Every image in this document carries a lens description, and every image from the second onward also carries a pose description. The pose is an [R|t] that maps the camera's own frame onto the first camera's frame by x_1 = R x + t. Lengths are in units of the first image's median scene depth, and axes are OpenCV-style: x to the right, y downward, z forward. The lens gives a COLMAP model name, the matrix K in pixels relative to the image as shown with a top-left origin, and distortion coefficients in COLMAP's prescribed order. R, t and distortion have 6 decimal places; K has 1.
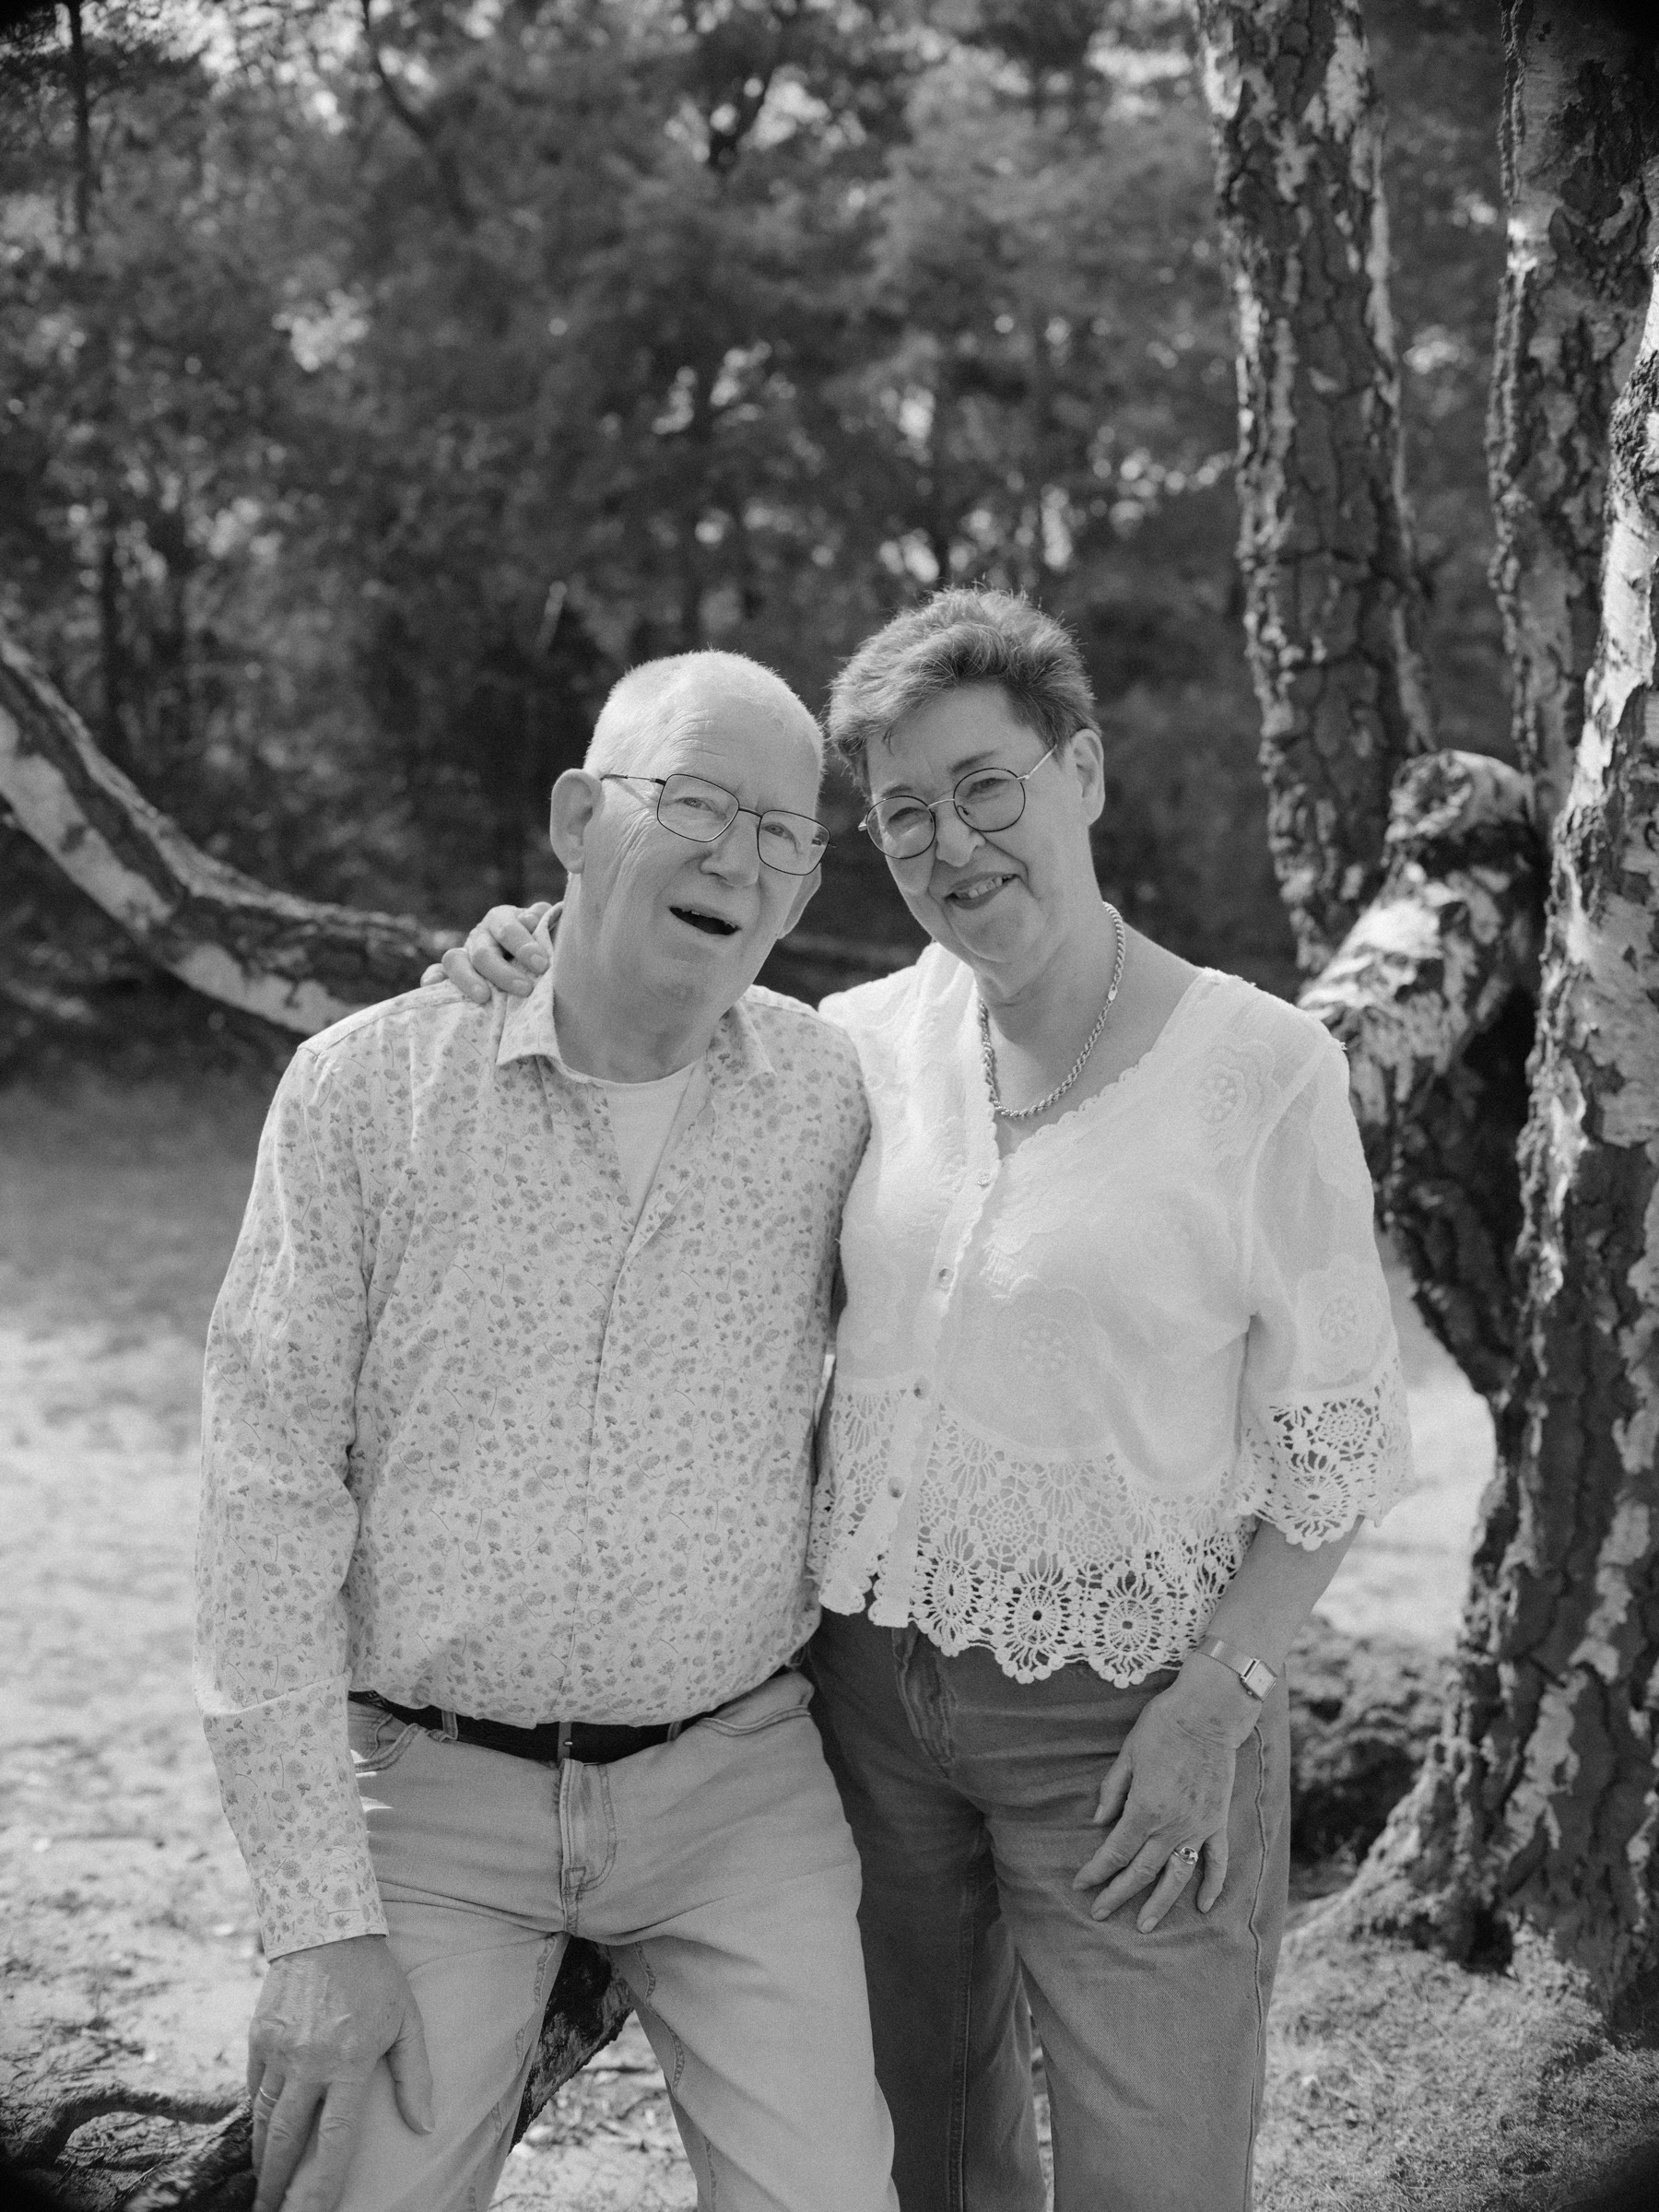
lens RADIAL K [[2705.1, 0, 831.0], [0, 2705.1, 1115.3], [0, 0, 1]] dist [-0.125128, 0.000000]
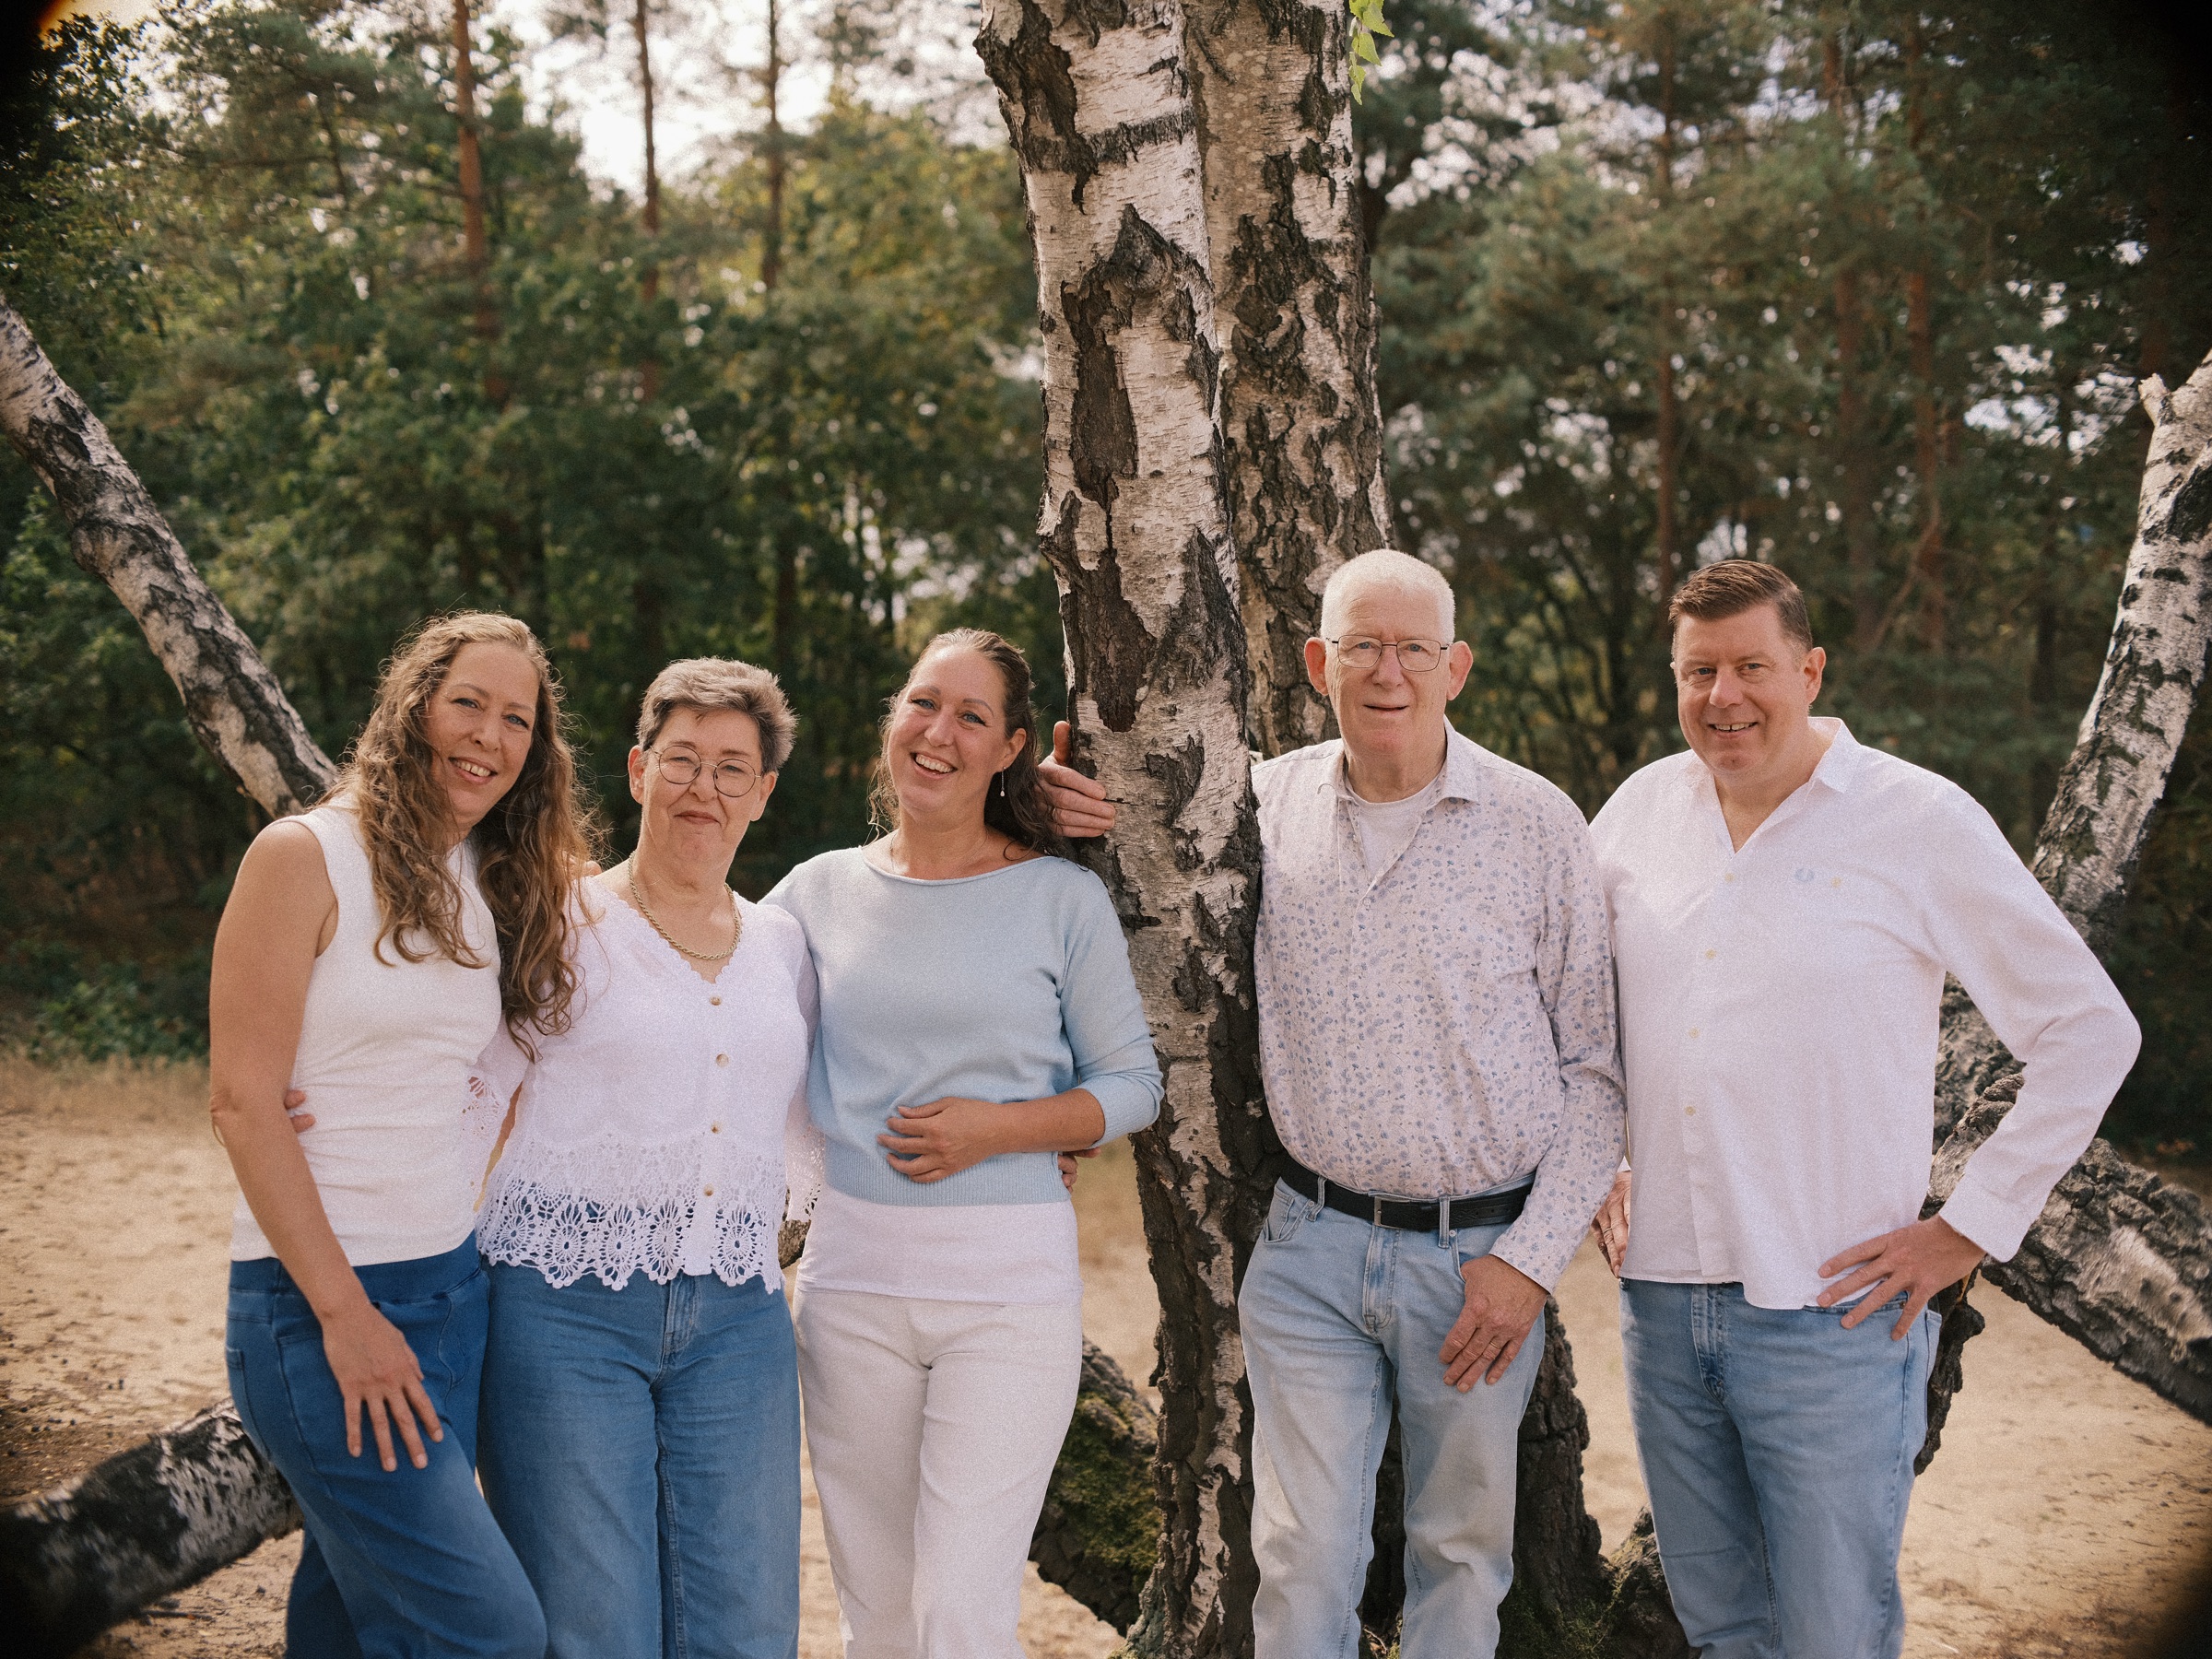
lens RADIAL K [[2705.1, 0, 1121.1], [0, 2705.1, 829.0], [0, 0, 1]] dist [-0.125128, 0.000000]
pose [[0.982948, 0.014054, -0.183348, 0.456464], [-0.034575, 0.993417, -0.109211, 0.047332], [0.180607, 0.113687, 0.976963, -0.266735]]
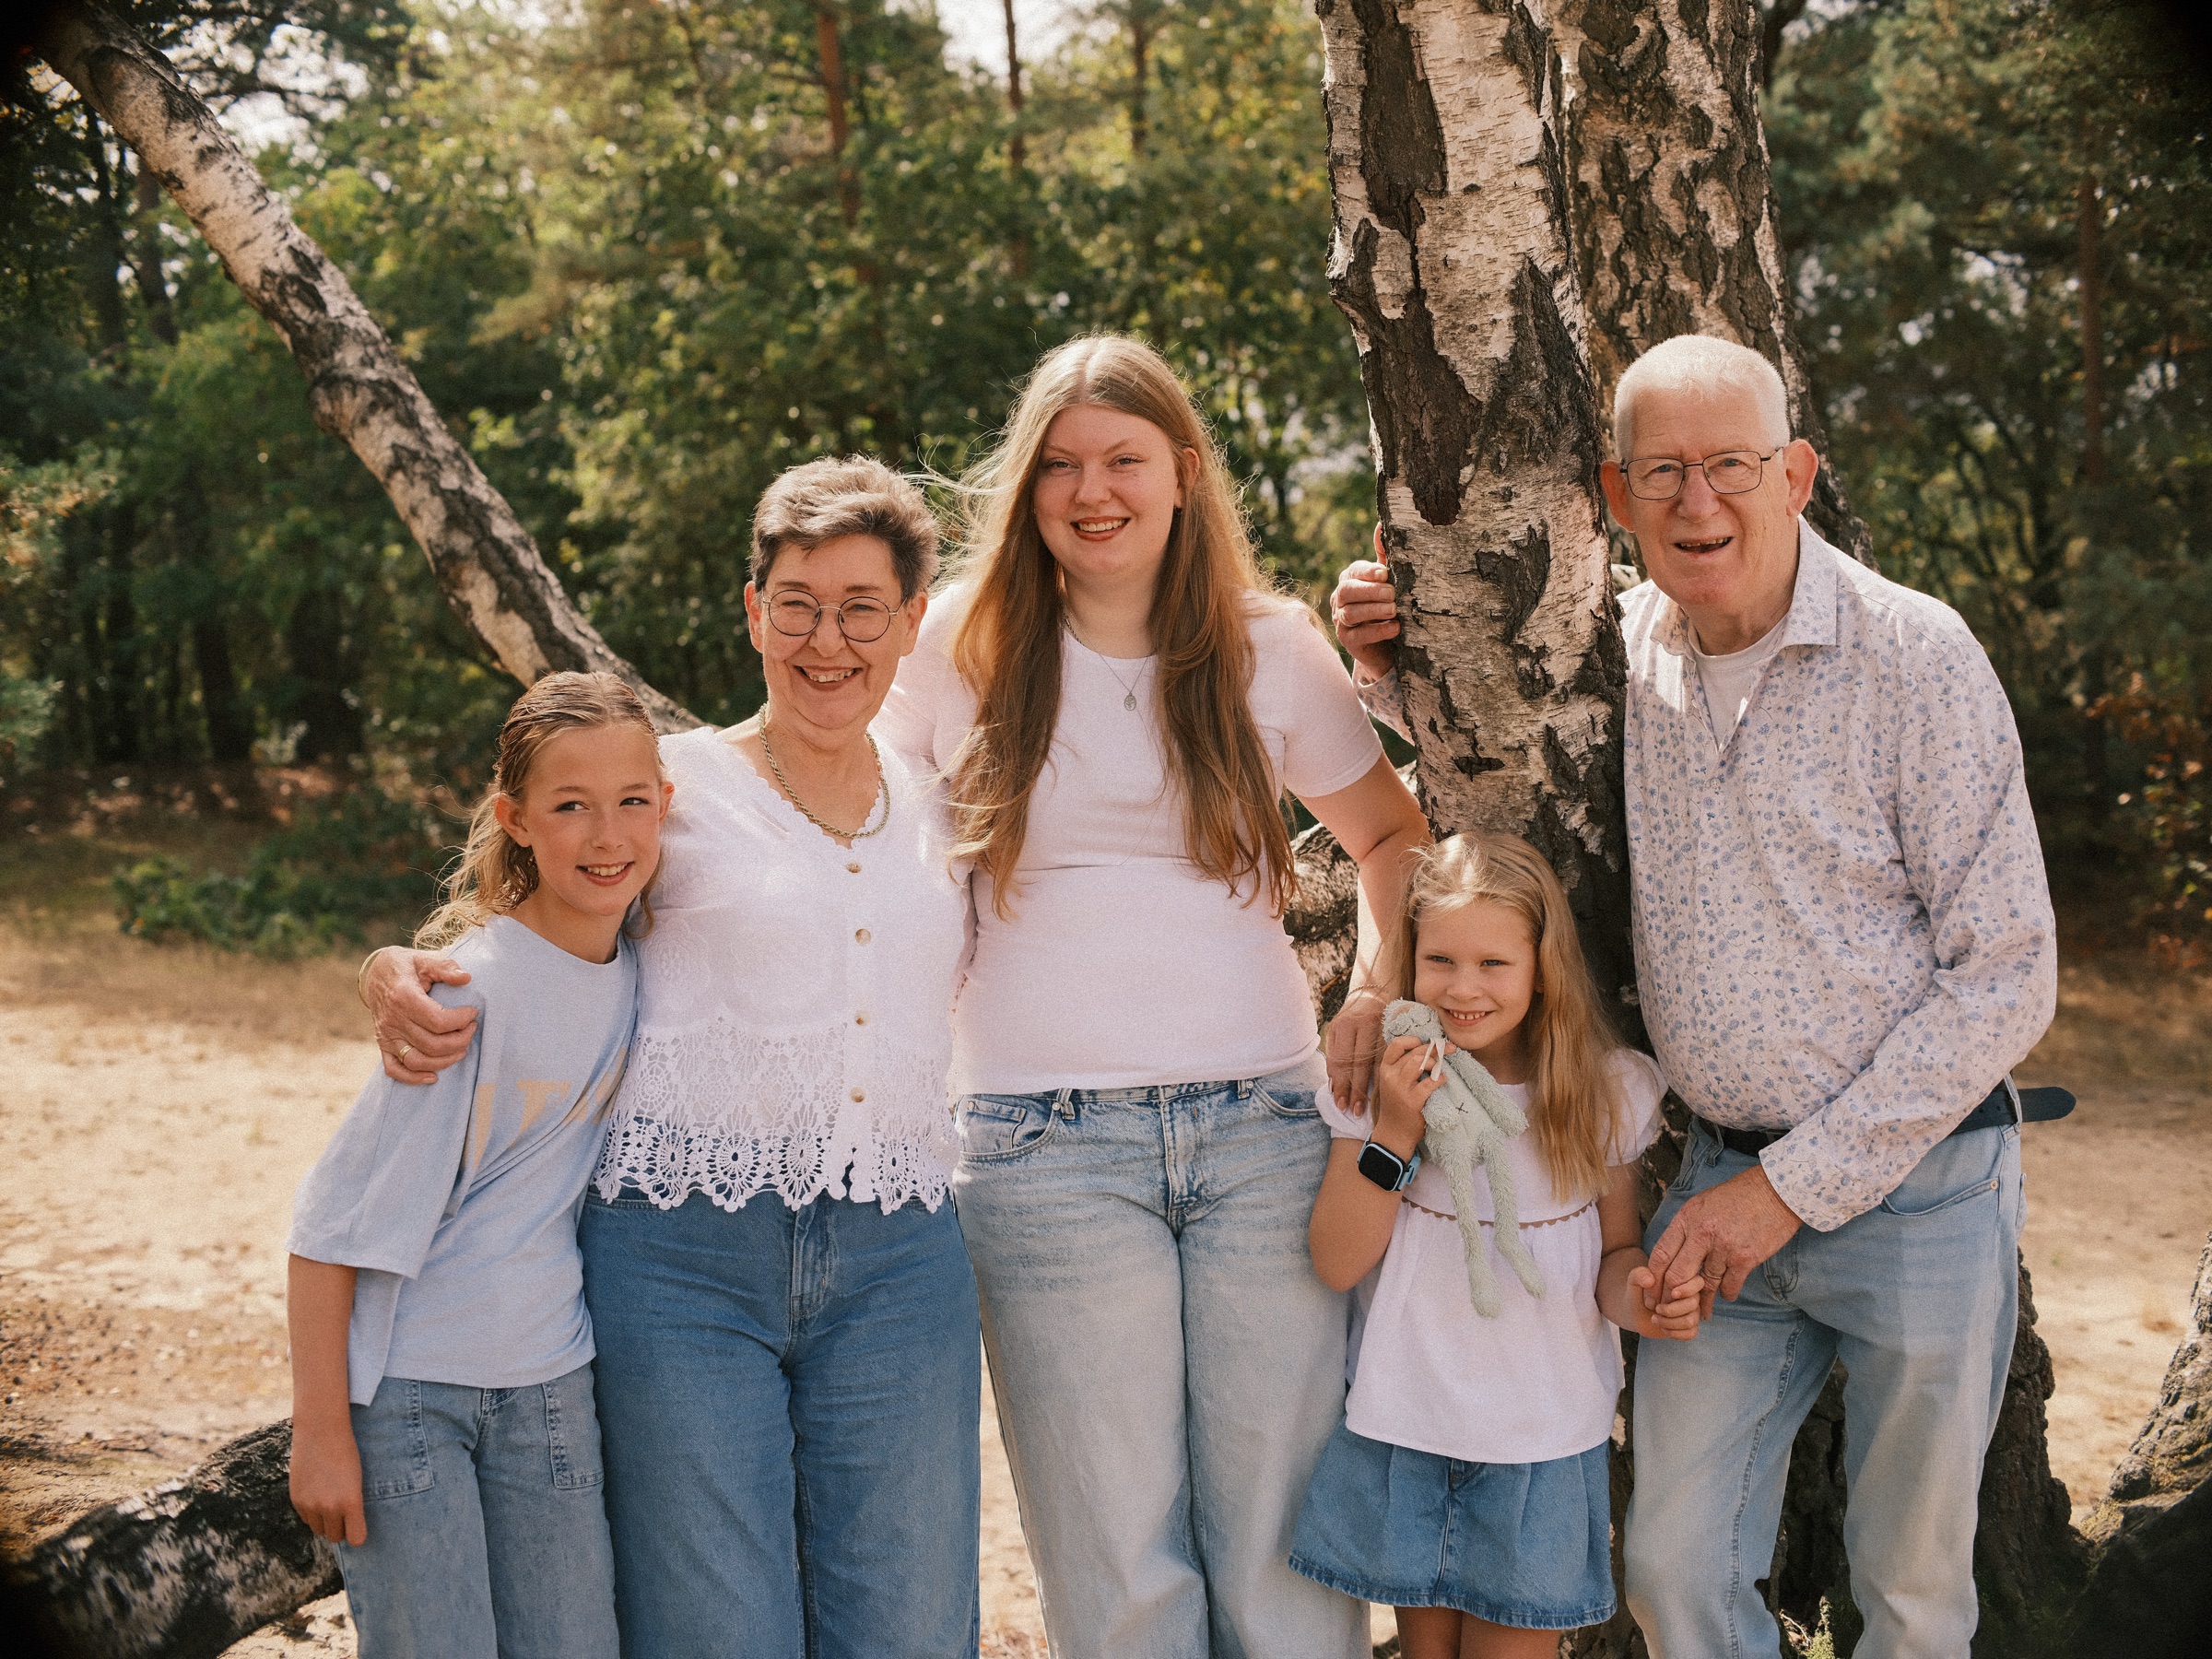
lens RADIAL K [[2705.1, 0, 1092.8], [0, 2705.1, 816.9], [0, 0, 1]] dist [-0.125128, 0.000000]
pose [[0.940959, -0.005425, -0.338478, 0.442225], [-0.018771, 0.997497, -0.068172, 0.043509], [0.338000, 0.070501, 0.938502, -0.050400]]
